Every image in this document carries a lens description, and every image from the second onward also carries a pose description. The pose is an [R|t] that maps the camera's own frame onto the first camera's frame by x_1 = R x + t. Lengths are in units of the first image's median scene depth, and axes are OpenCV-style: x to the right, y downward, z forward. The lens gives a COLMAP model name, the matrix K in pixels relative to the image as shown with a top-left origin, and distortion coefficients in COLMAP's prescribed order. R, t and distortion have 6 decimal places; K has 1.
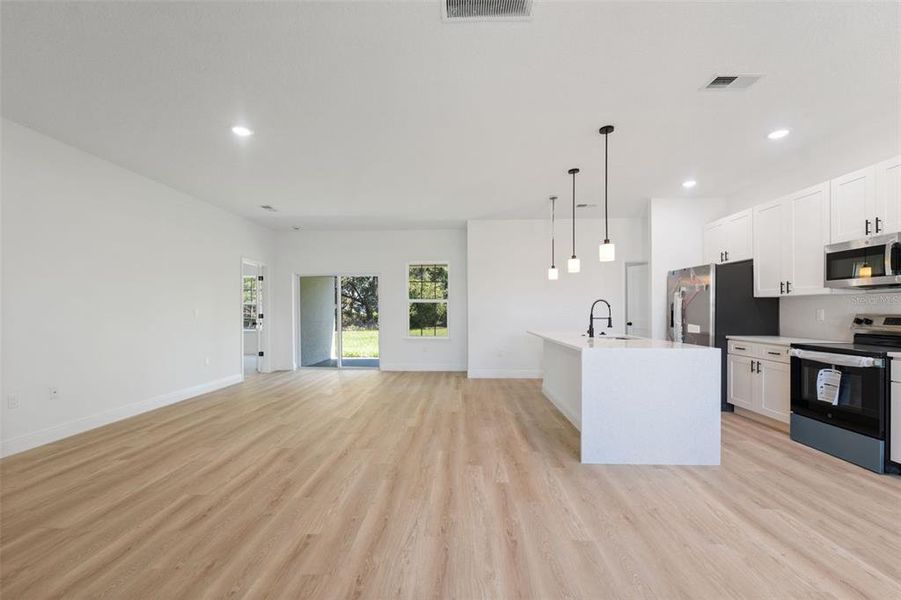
lens RADIAL K [[373.1, 0, 454.8], [0, 373.1, 314.5], [0, 0, 1]] dist [0.000166, -0.000041]
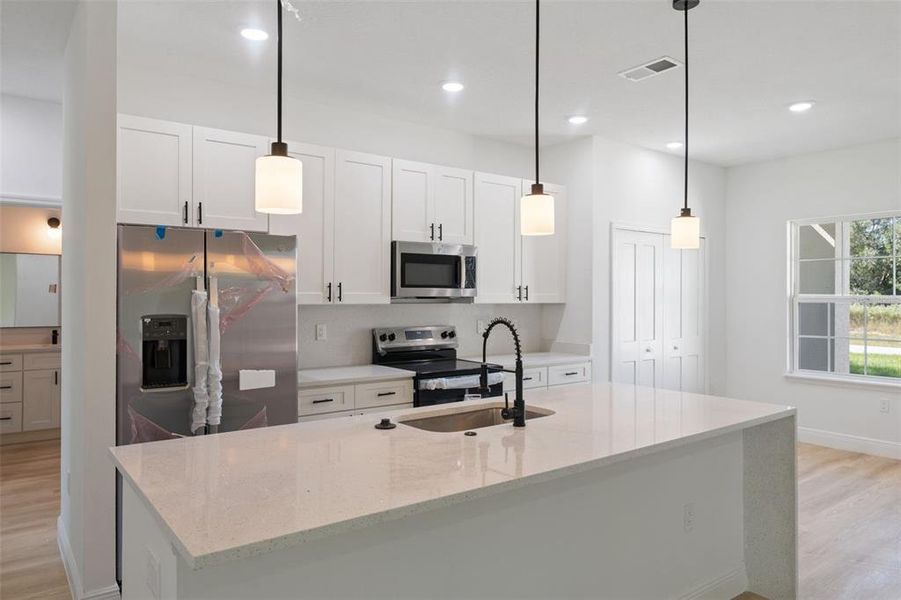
lens RADIAL K [[599.0, 0, 450.5], [0, 599.0, 300.0], [0, 0, 1]] dist [0.001482, 0.002490]
pose [[-0.626241, -0.004694, 0.779615, -0.040802], [0.007387, 0.999901, 0.011954, -0.079636], [-0.779595, 0.013245, -0.626144, 1.717490]]
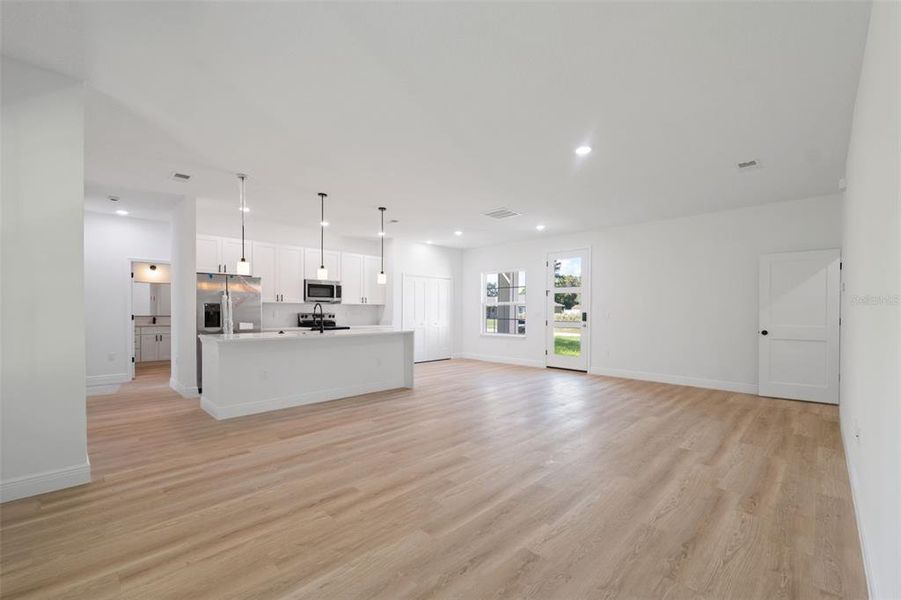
lens RADIAL K [[373.1, 0, 454.8], [0, 373.1, 314.5], [0, 0, 1]] dist [0.000166, -0.000041]
pose [[-0.735360, -0.006546, 0.677645, -1.000168], [0.006217, 0.999846, 0.016405, -0.022558], [-0.677648, 0.016276, -0.735206, 1.981232]]
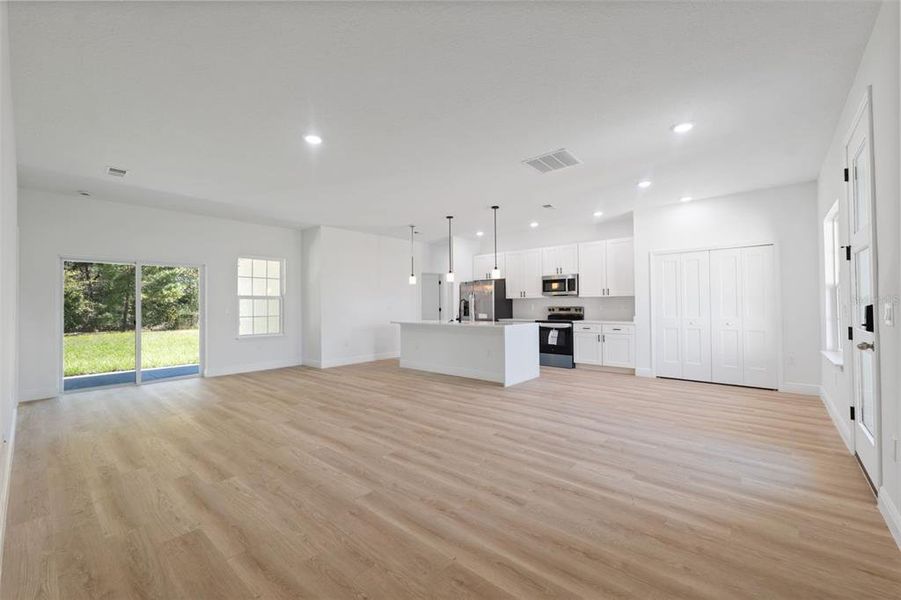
lens RADIAL K [[366.4, 0, 450.5], [0, 366.4, 300.0], [0, 0, 1]] dist [0.001066, 0.000139]
pose [[0.630736, 0.007216, 0.775964, -1.086514], [0.016625, 0.999602, -0.022808, -0.000588], [-0.775819, 0.027286, 0.630365, 0.037245]]
